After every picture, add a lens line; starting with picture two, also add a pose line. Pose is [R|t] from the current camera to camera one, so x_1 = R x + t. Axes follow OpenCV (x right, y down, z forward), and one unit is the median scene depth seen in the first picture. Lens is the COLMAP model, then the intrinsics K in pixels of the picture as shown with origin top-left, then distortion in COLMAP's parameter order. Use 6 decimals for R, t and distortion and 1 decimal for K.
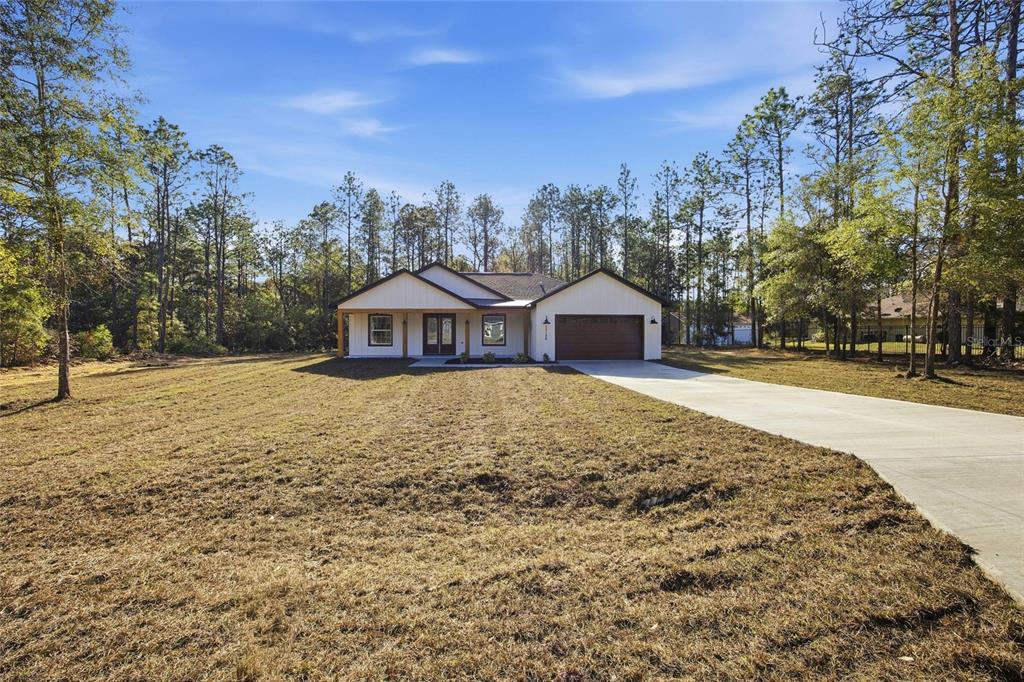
lens RADIAL K [[426.6, 0, 512.7], [0, 426.6, 349.0], [0, 0, 1]] dist [-0.001069, 0.001721]
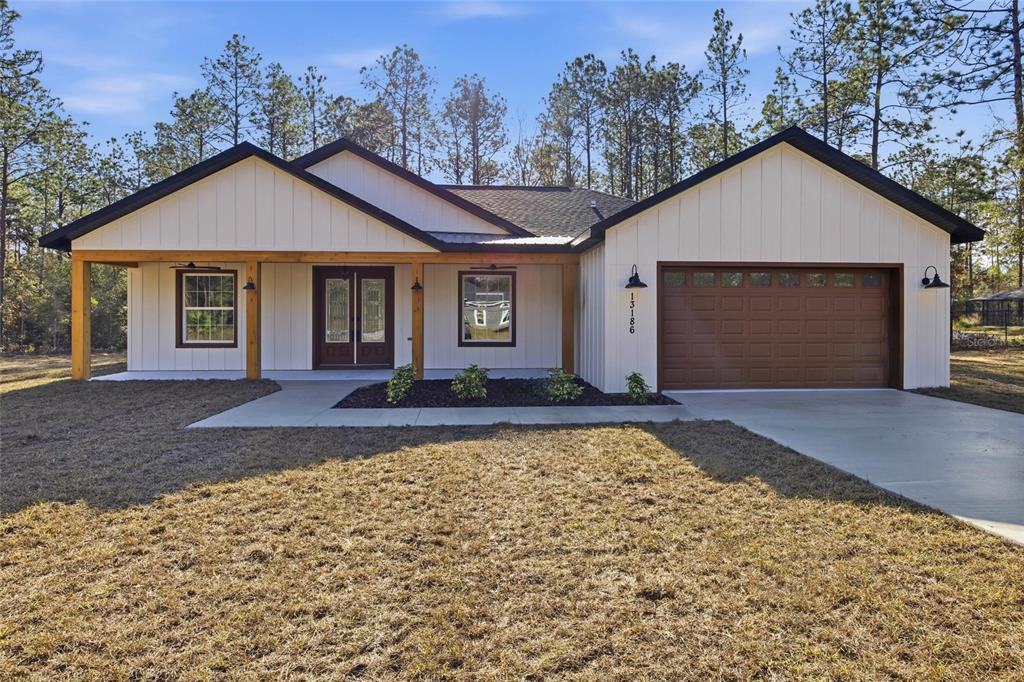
lens RADIAL K [[426.6, 0, 505.6], [0, 426.6, 341.7], [0, 0, 1]] dist [-0.001069, 0.001721]
pose [[0.999951, 0.001992, -0.009679, -0.021684], [-0.001908, 0.999960, 0.008721, -0.015367], [0.009696, -0.008702, 0.999915, 0.597364]]
